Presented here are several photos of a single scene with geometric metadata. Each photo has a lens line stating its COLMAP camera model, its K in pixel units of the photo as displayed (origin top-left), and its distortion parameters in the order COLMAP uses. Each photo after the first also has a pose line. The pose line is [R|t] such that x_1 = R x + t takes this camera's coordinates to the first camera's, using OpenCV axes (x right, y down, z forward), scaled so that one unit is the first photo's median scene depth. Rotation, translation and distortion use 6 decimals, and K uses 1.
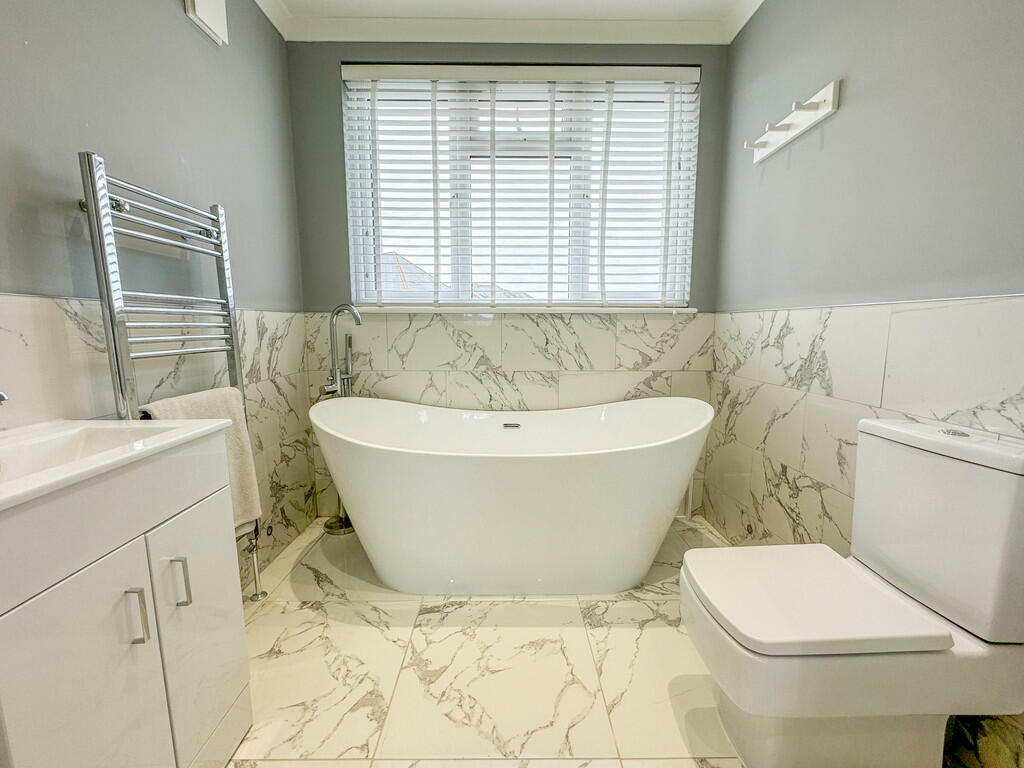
lens RADIAL K [[406.6, 0, 512.0], [0, 406.6, 384.0], [0, 0, 1]] dist [0.000473, 0.000027]
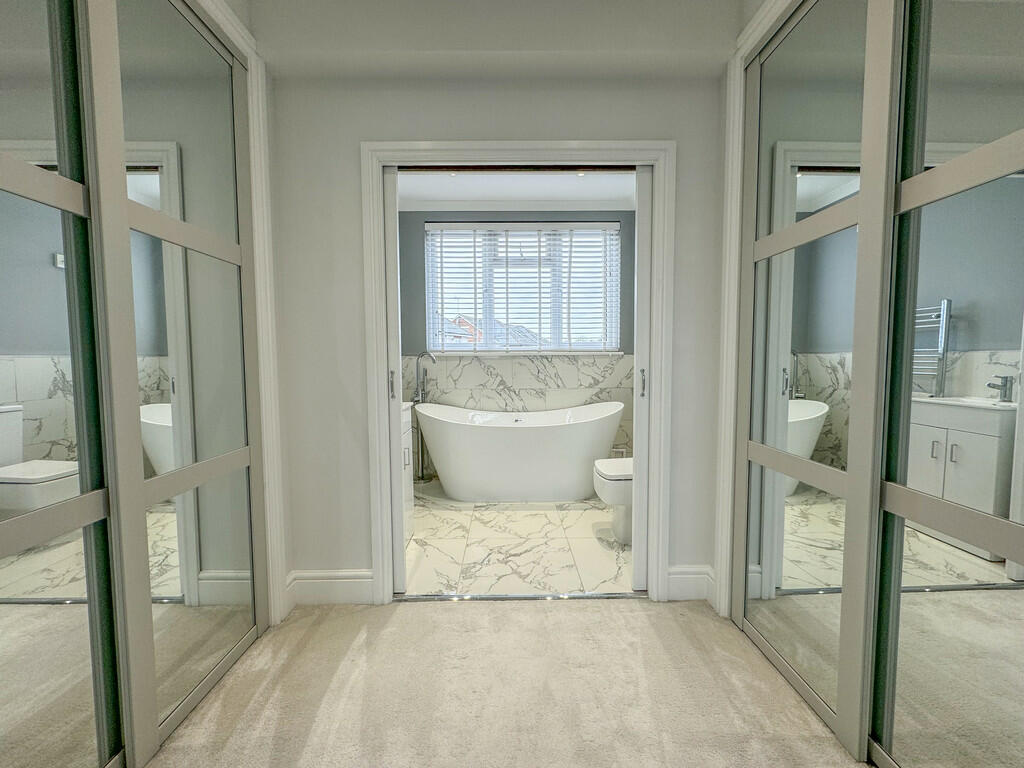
lens RADIAL K [[412.2, 0, 512.0], [0, 412.2, 384.0], [0, 0, 1]] dist [-0.000014, 0.000000]
pose [[0.999966, -0.007050, 0.004316, -0.036257], [0.007356, 0.997114, -0.075562, 0.083292], [-0.003771, 0.075591, 0.997132, -0.778053]]
